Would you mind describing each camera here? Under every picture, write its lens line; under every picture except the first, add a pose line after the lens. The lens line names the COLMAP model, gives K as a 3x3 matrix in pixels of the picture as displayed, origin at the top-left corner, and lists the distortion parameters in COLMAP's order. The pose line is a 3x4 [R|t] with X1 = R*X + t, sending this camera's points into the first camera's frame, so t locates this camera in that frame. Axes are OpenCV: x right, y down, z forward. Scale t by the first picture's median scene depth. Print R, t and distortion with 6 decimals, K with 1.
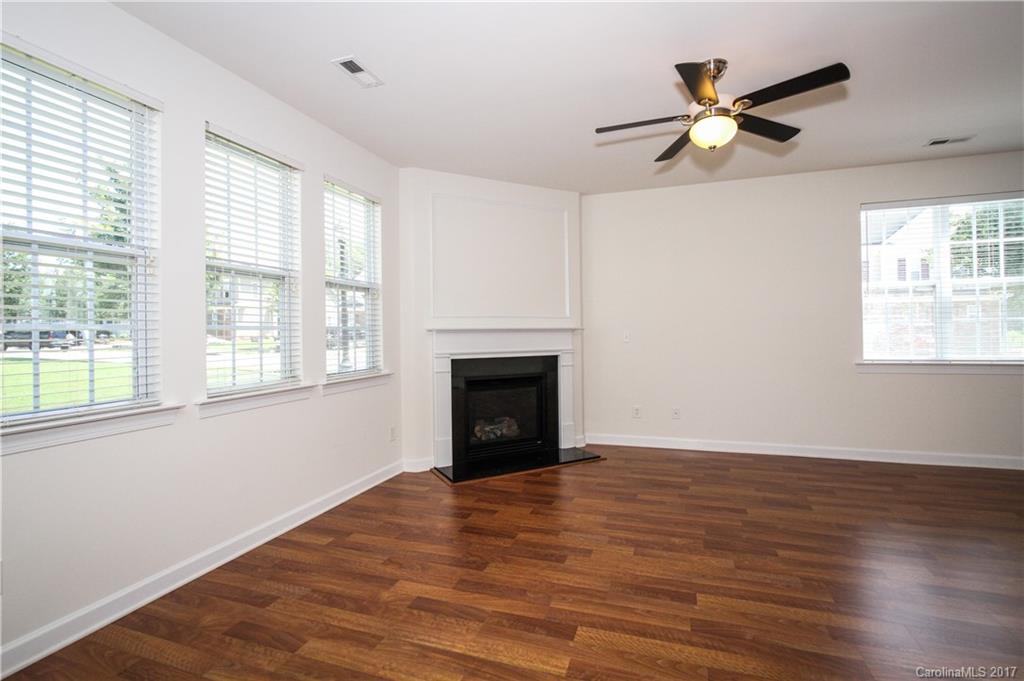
lens RADIAL K [[479.7, 0, 513.4], [0, 479.7, 326.5], [0, 0, 1]] dist [-0.002314, 0.000422]
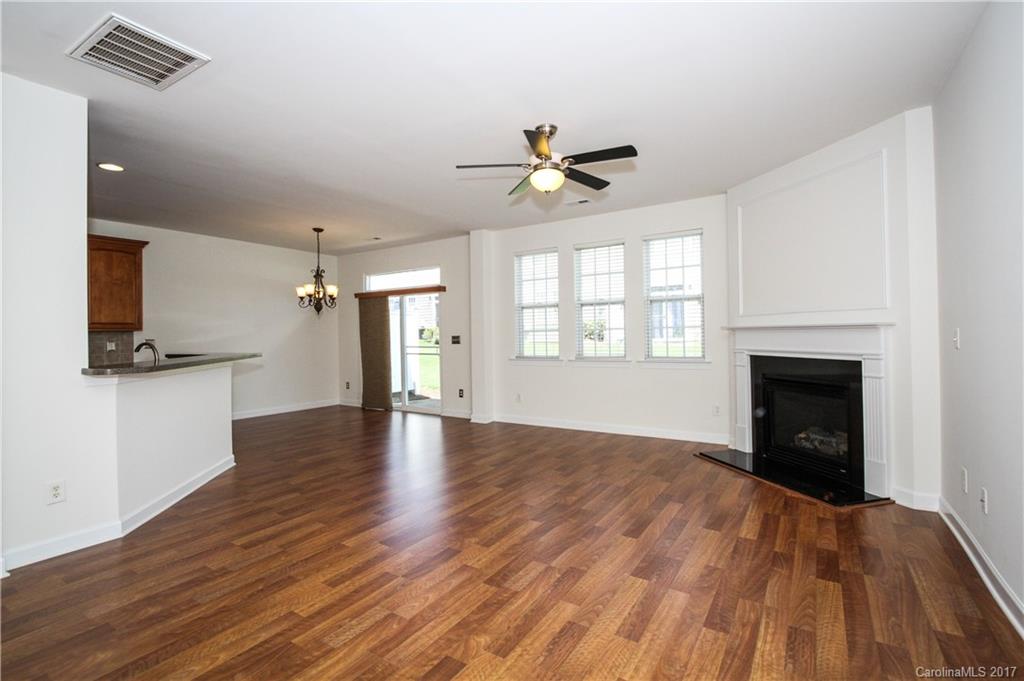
lens RADIAL K [[479.7, 0, 522.6], [0, 479.7, 332.8], [0, 0, 1]] dist [-0.002314, 0.000422]
pose [[-0.210148, 0.017054, -0.977521, 4.222792], [0.032914, 0.999405, 0.010360, -0.028680], [0.977115, -0.029996, -0.210584, 3.052429]]
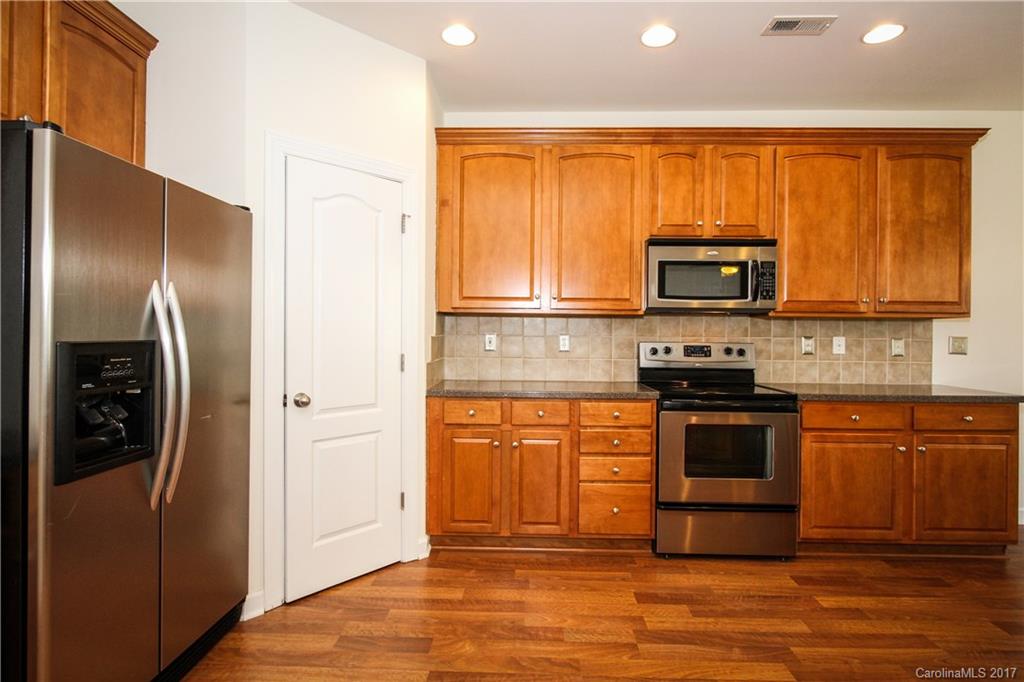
lens RADIAL K [[508.1, 0, 519.7], [0, 508.1, 331.5], [0, 0, 1]] dist [-0.006262, -0.001269]
pose [[-0.952724, 0.002720, -0.303824, 2.950066], [0.006488, 0.999914, -0.011392, -0.048875], [0.303767, -0.012825, -0.952660, -0.533386]]
